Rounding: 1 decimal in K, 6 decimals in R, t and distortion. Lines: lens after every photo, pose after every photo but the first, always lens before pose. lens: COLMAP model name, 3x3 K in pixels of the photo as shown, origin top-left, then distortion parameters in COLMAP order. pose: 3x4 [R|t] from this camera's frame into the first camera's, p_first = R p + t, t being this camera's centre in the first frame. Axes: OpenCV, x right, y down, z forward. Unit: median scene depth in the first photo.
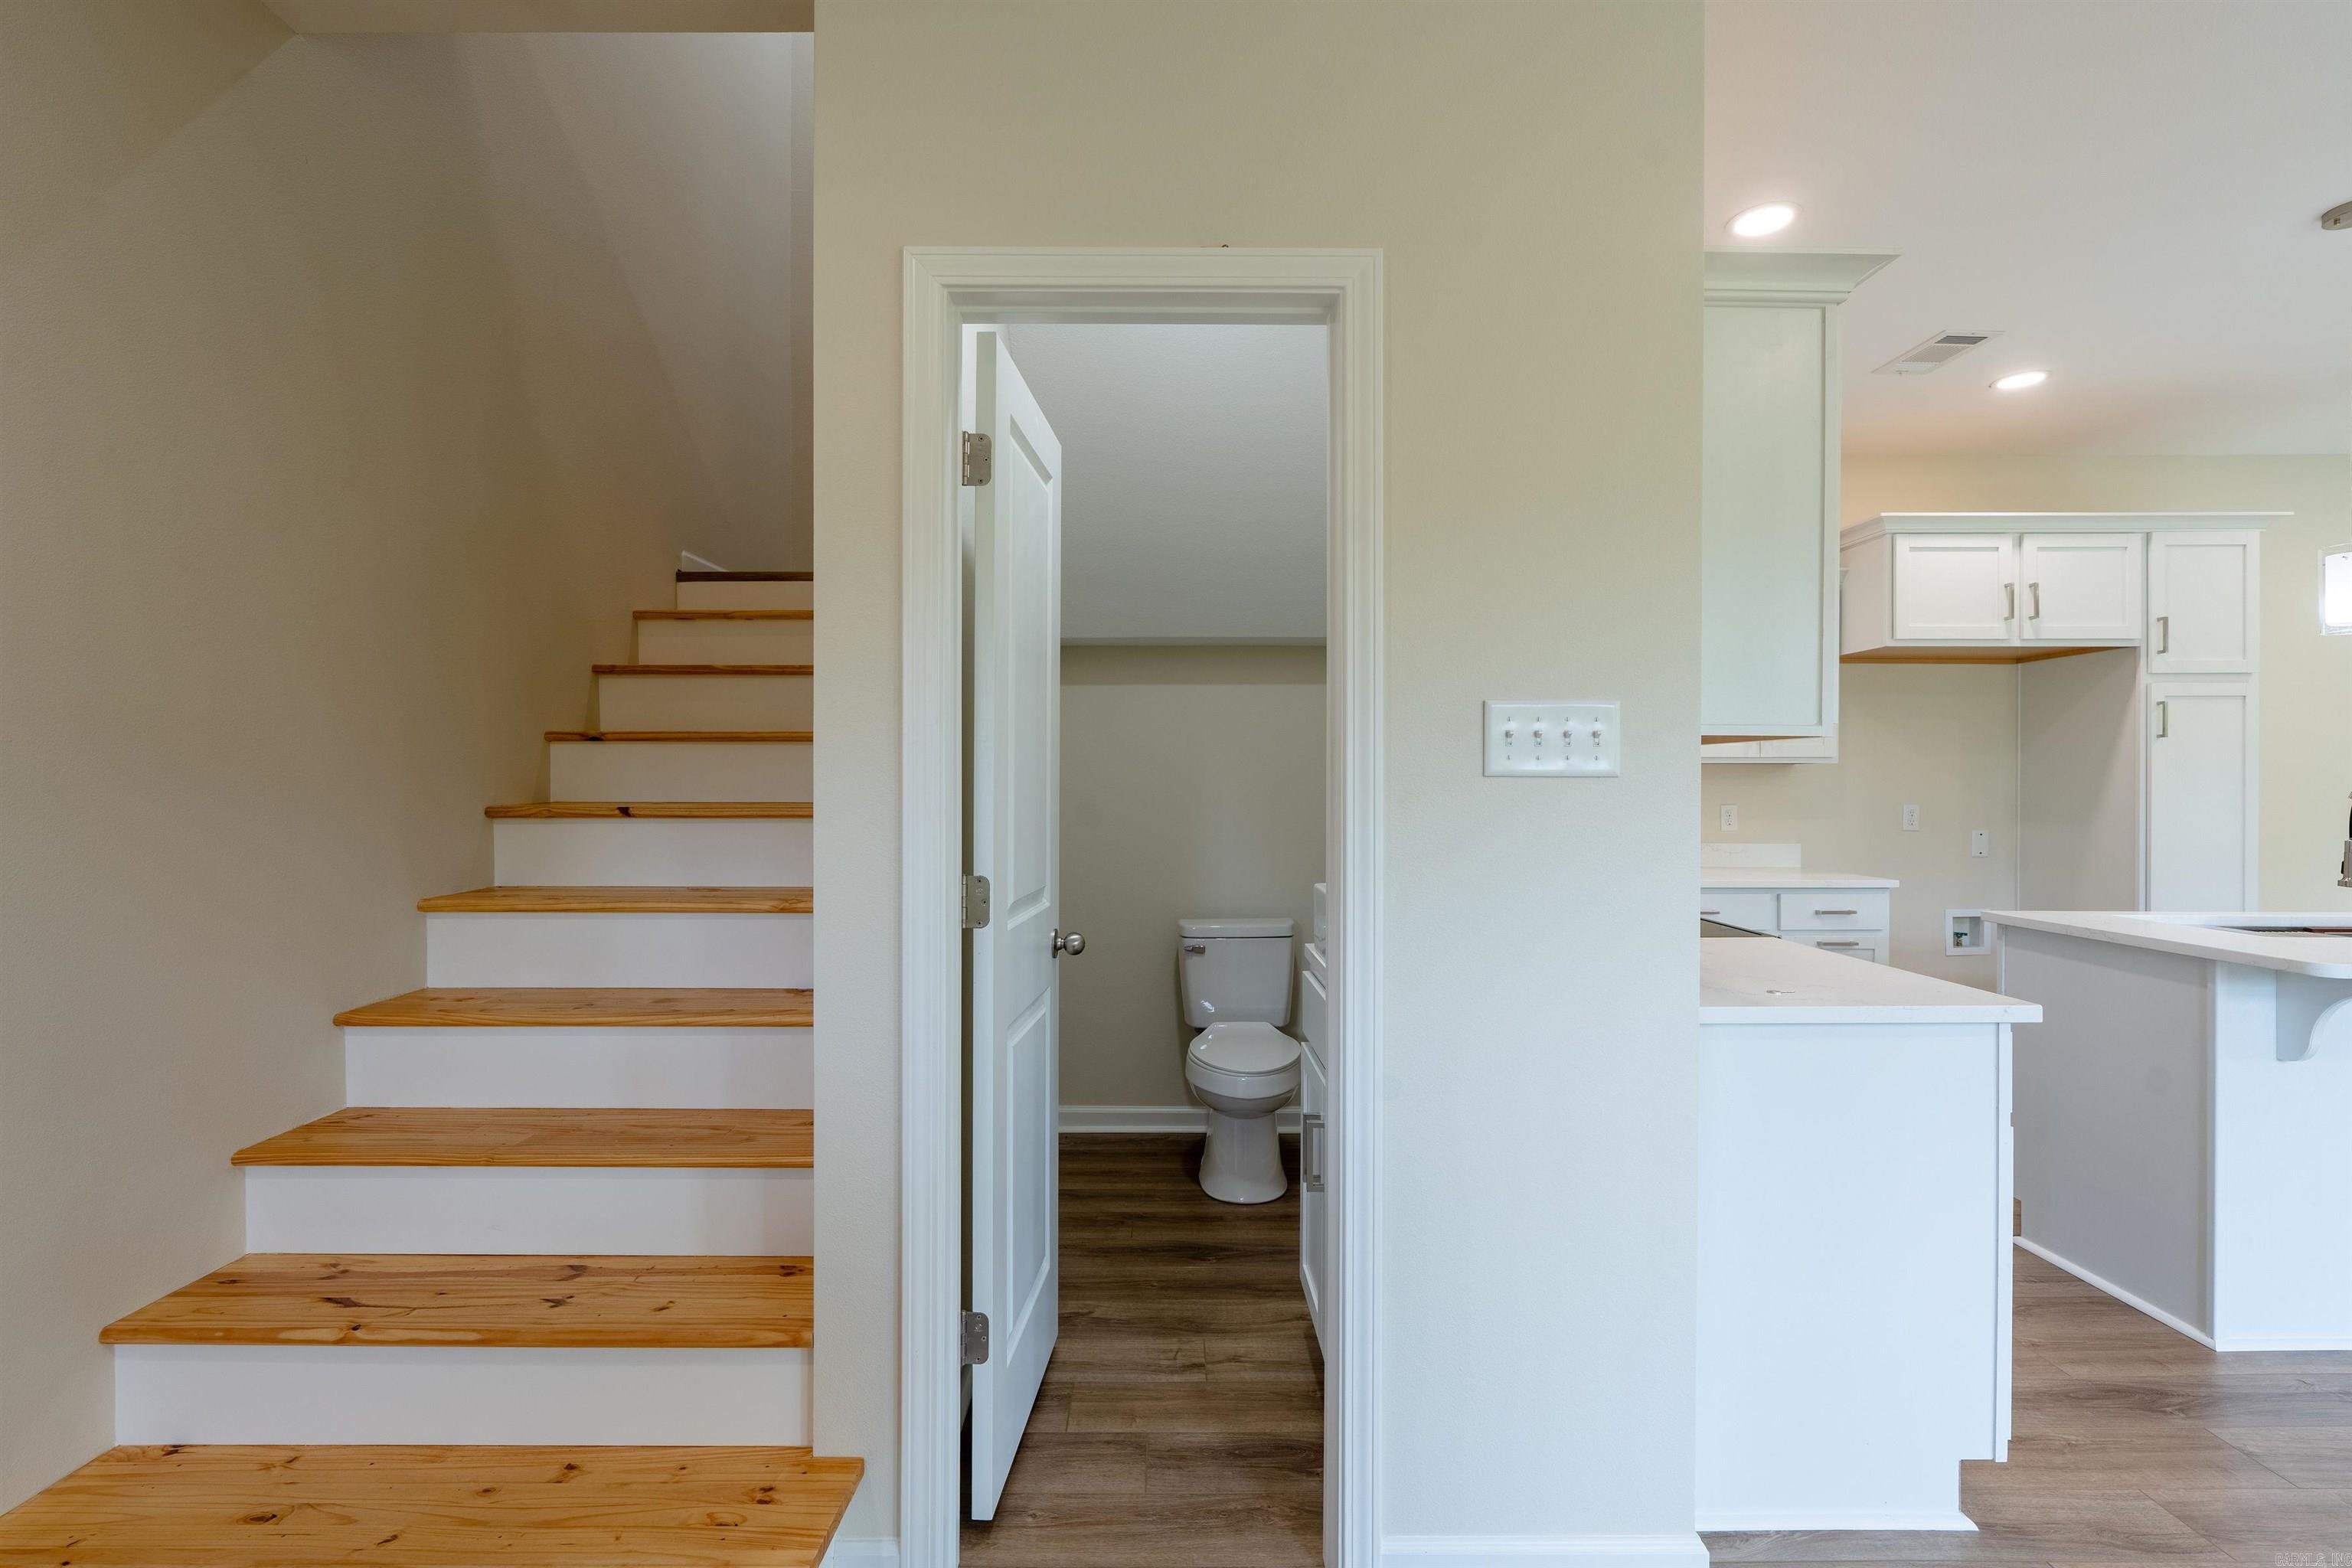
lens RADIAL K [[1054.2, 0, 1169.5], [0, 1054.2, 786.5], [0, 0, 1]] dist [-0.002171, 0.000073]
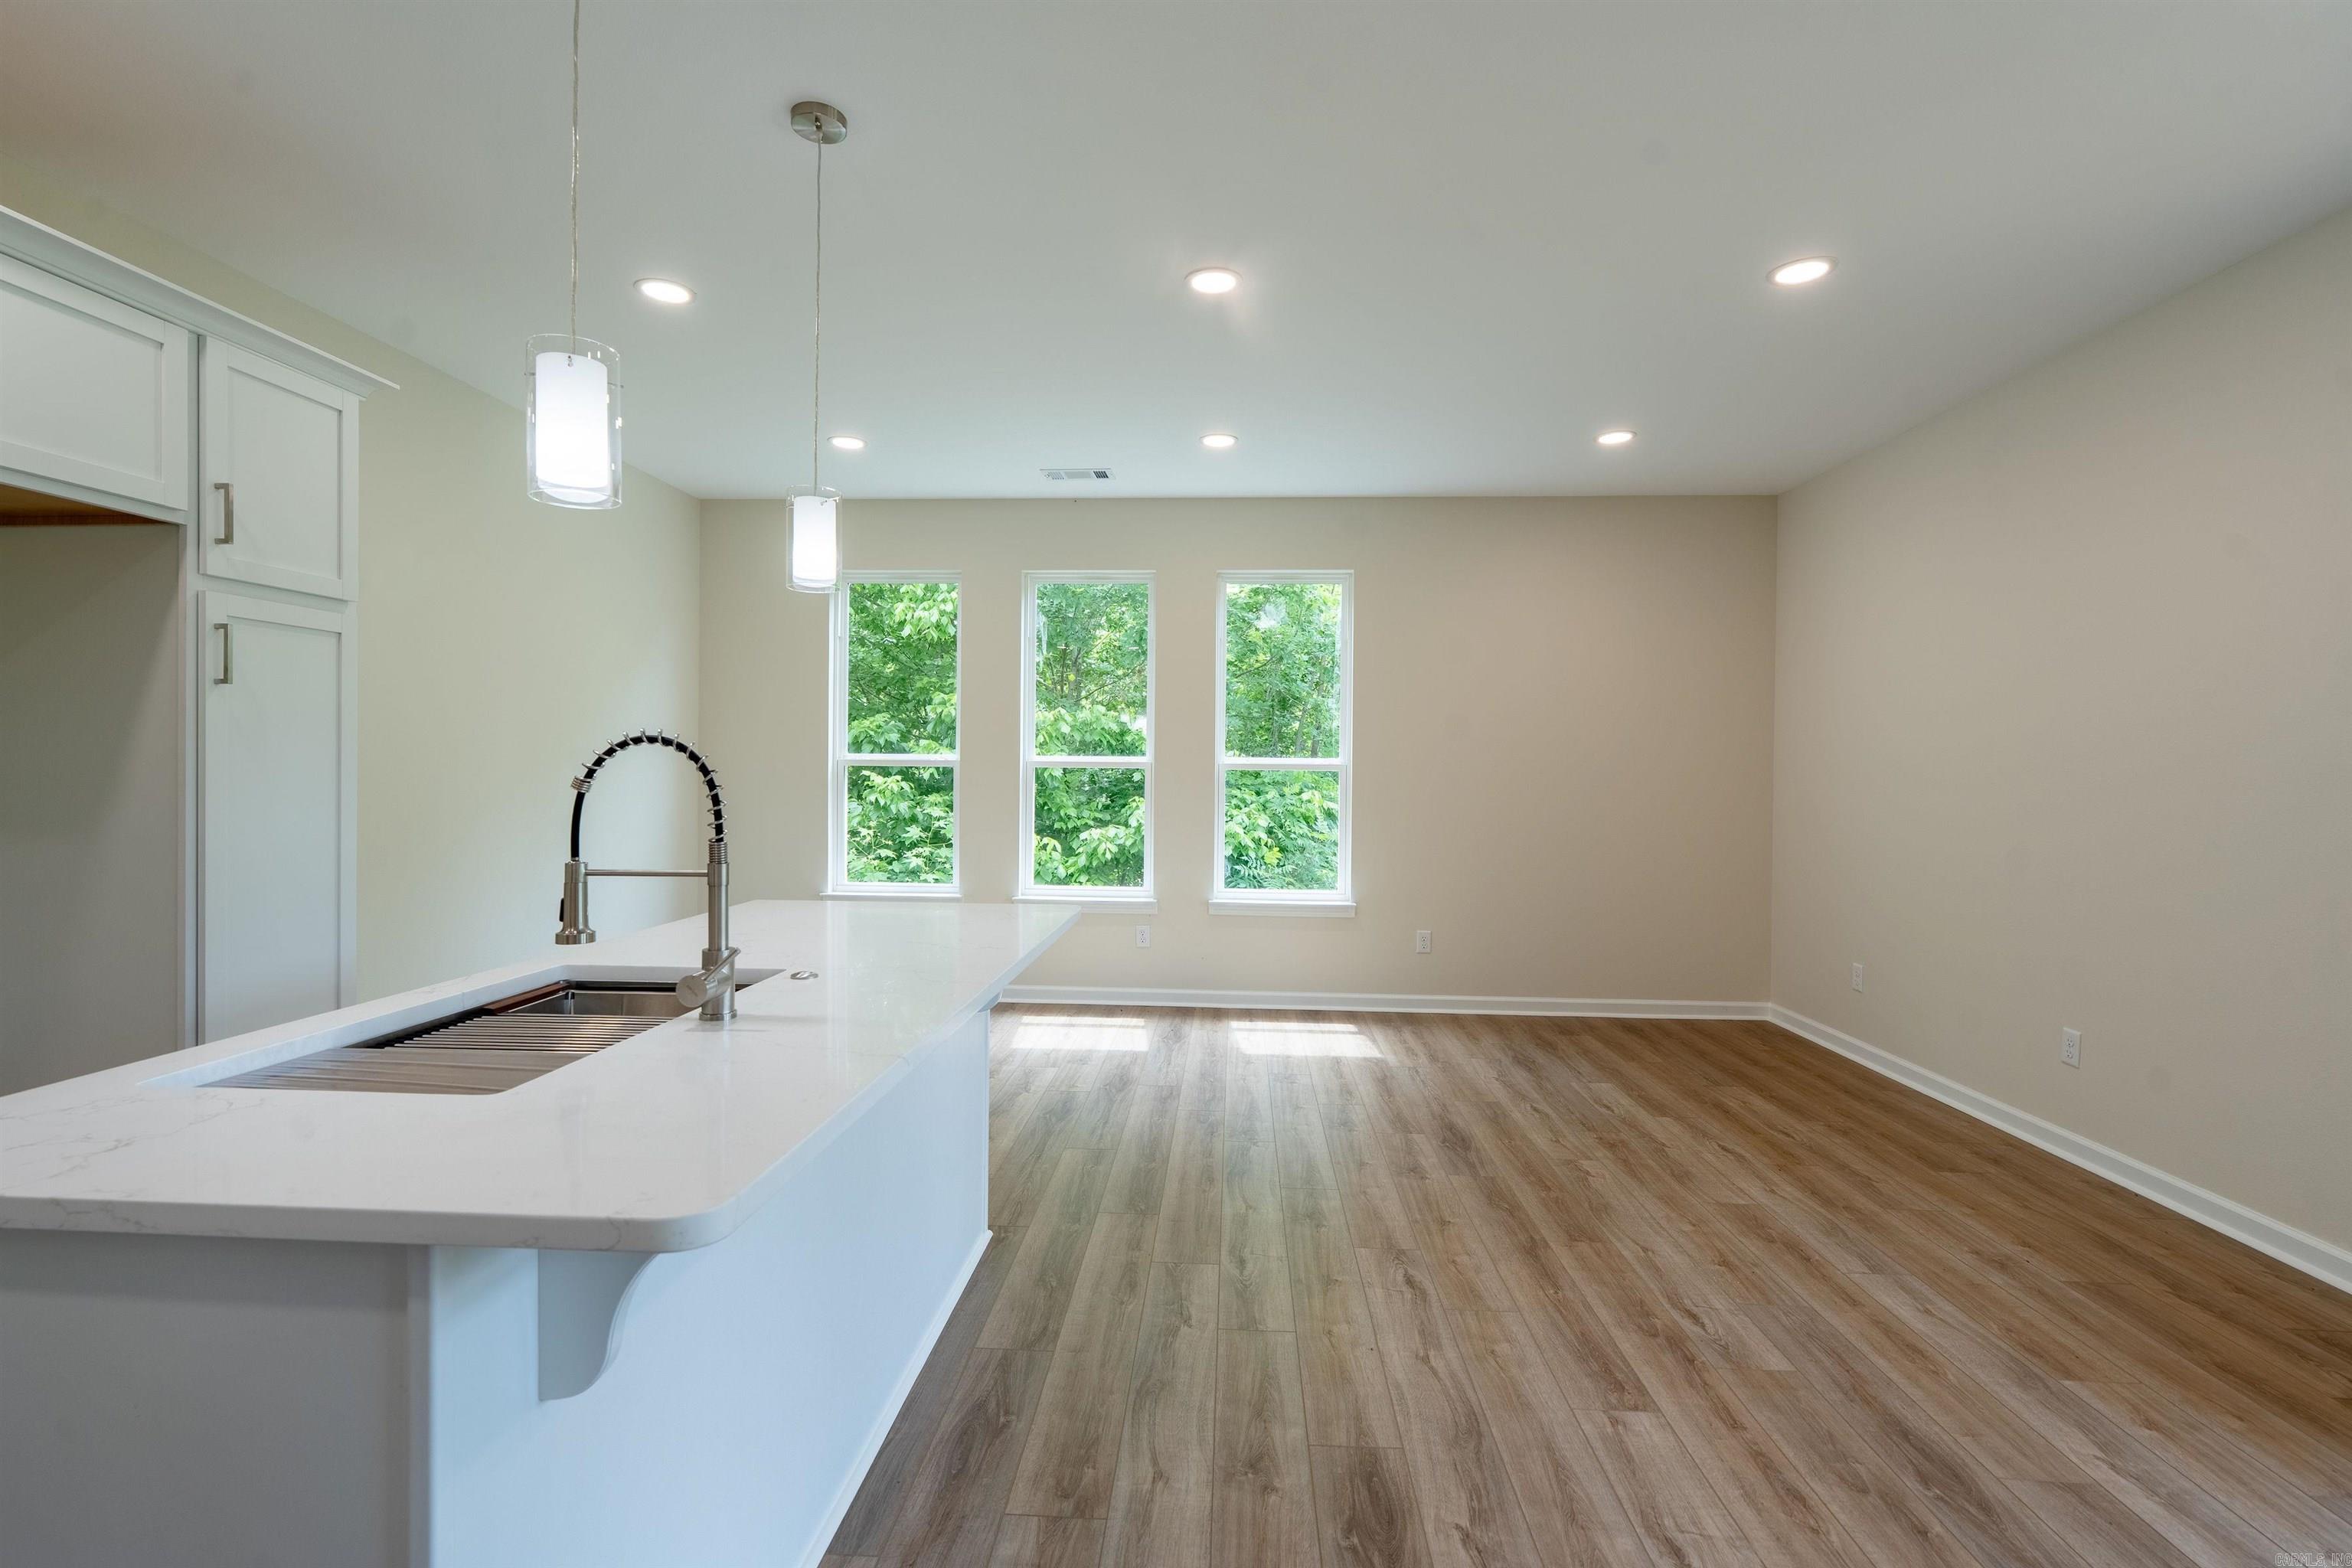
lens RADIAL K [[1050.4, 0, 1174.7], [0, 1050.4, 782.1], [0, 0, 1]] dist [-0.003454, 0.000443]
pose [[0.059804, -0.011824, 0.998140, 0.688280], [-0.007079, 0.999900, 0.012269, -0.002326], [-0.998185, -0.007799, 0.059715, 0.768294]]
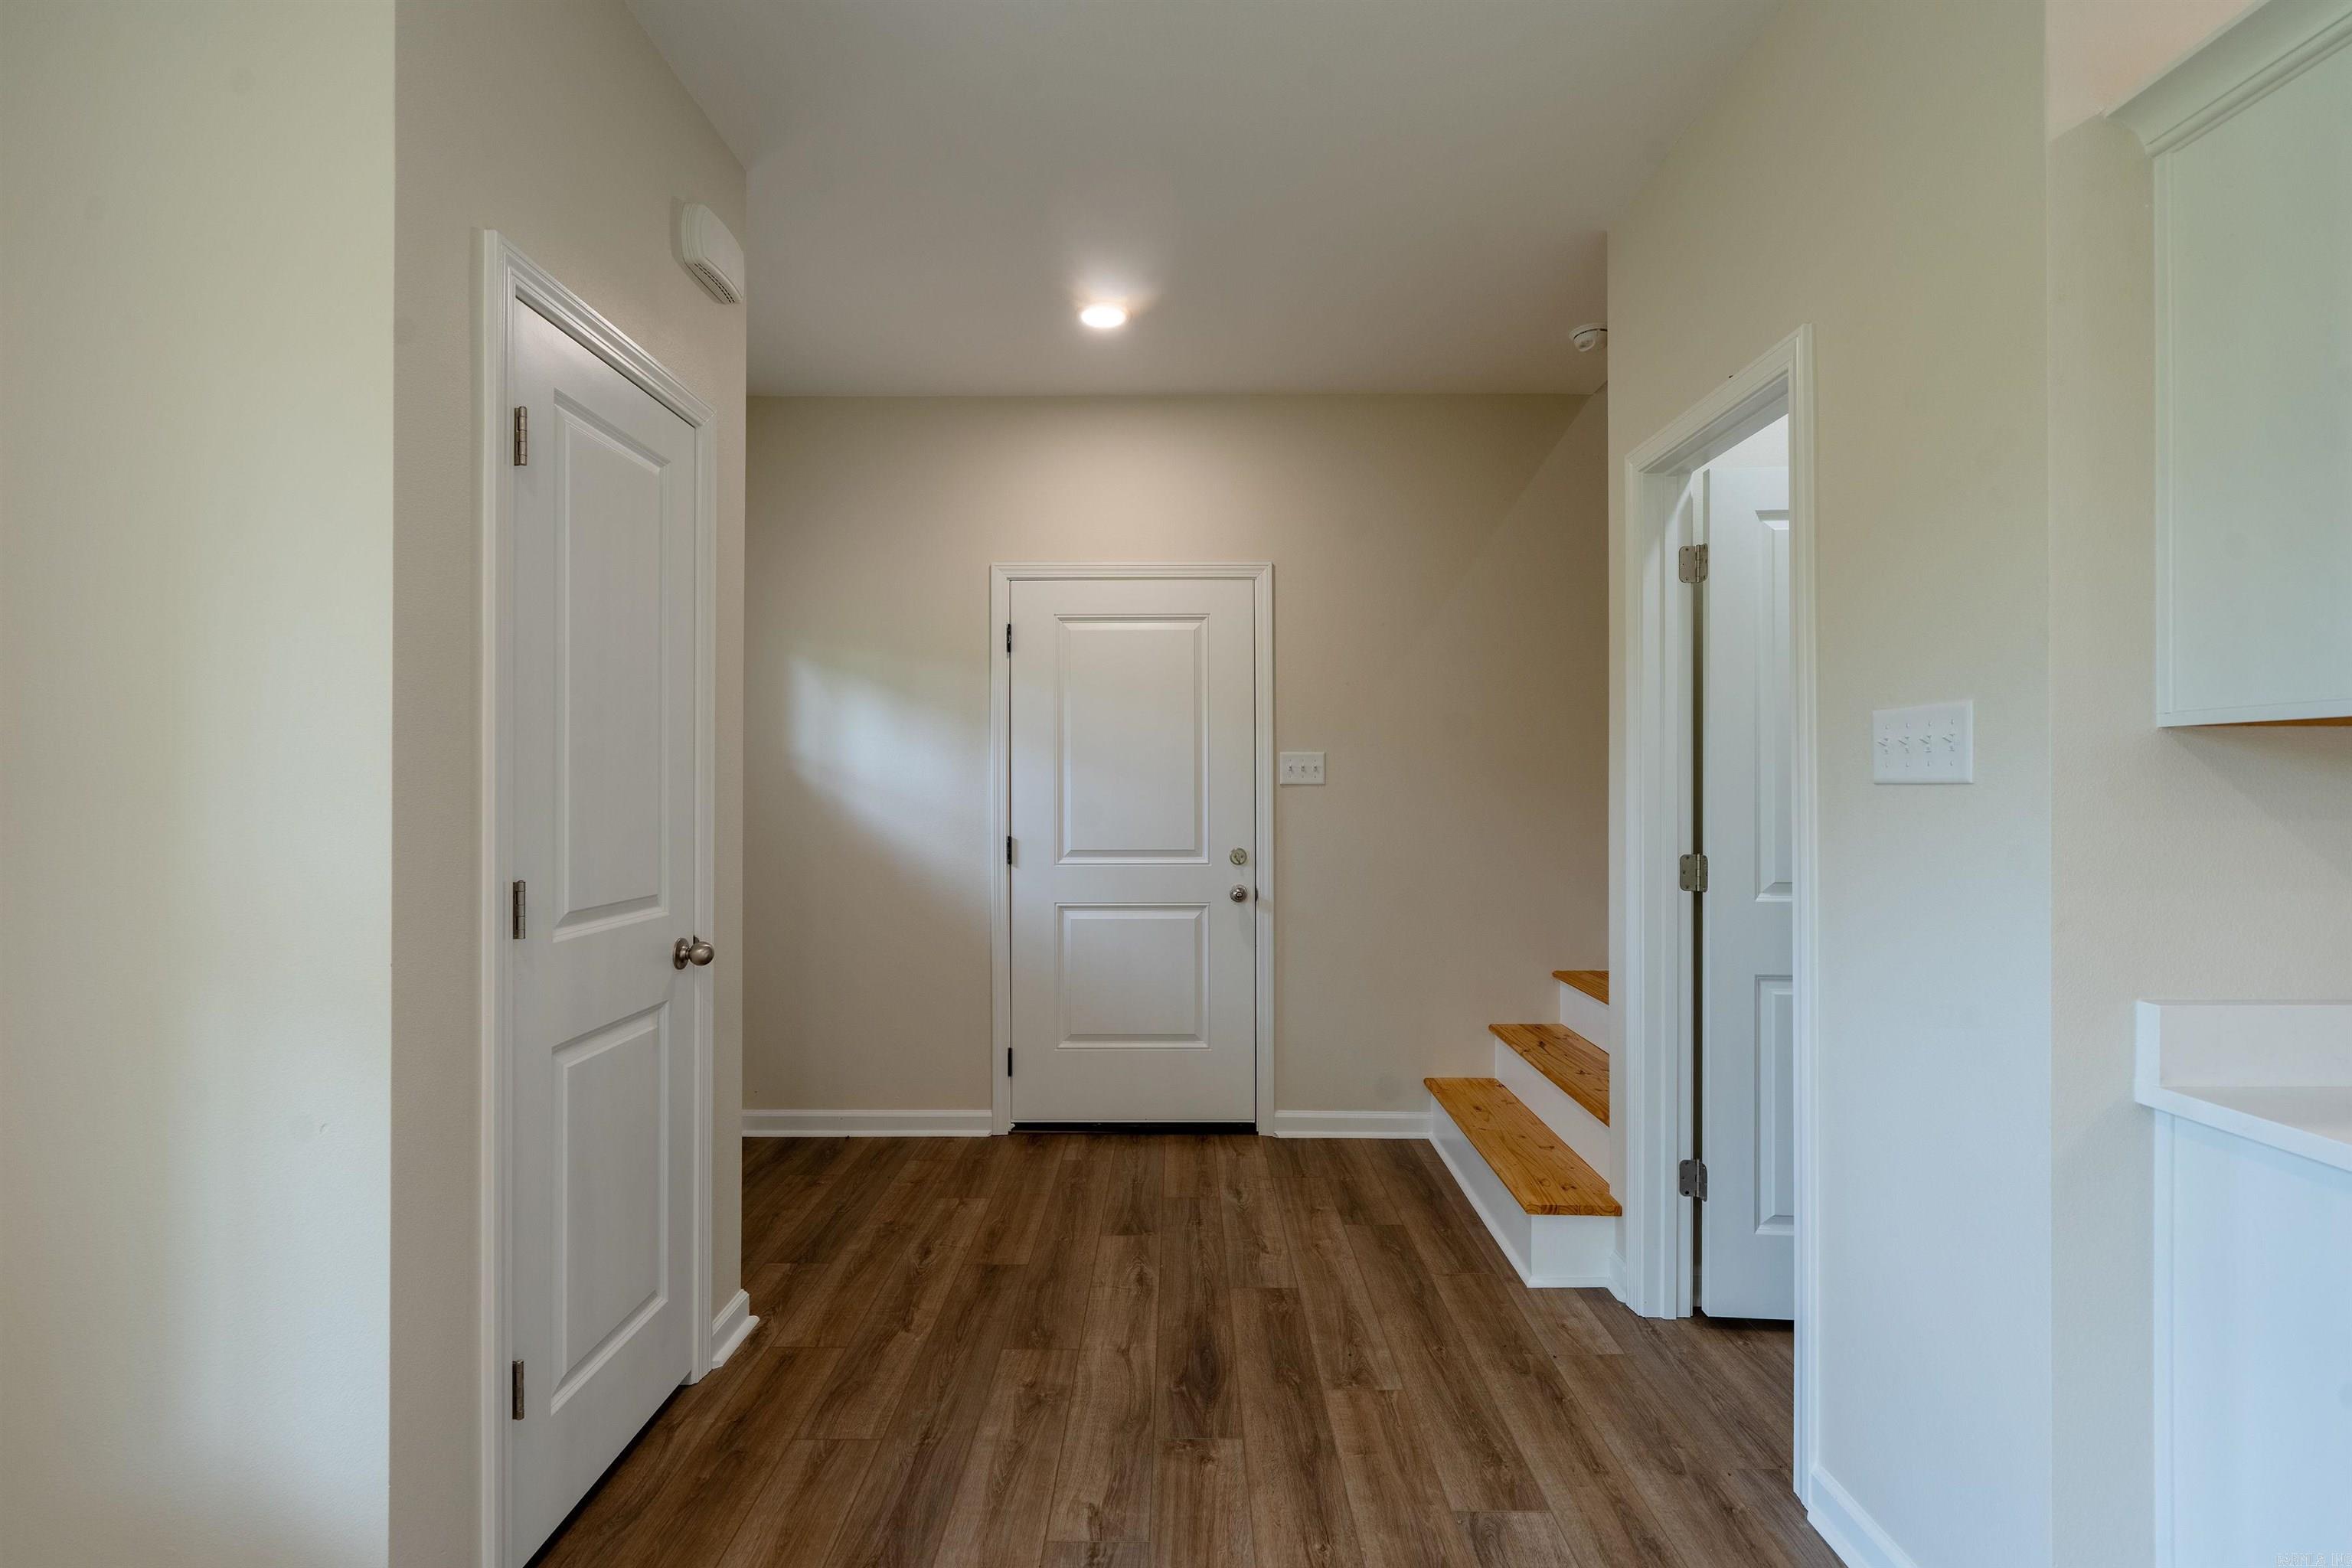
lens RADIAL K [[1049.2, 0, 1177.1], [0, 1049.2, 791.5], [0, 0, 1]] dist [-0.027458, 0.000114]
pose [[-0.011119, 0.000401, -0.999938, 0.990833], [-0.002449, 0.999997, 0.000429, -0.000731], [0.999935, 0.002454, -0.011118, 0.248787]]
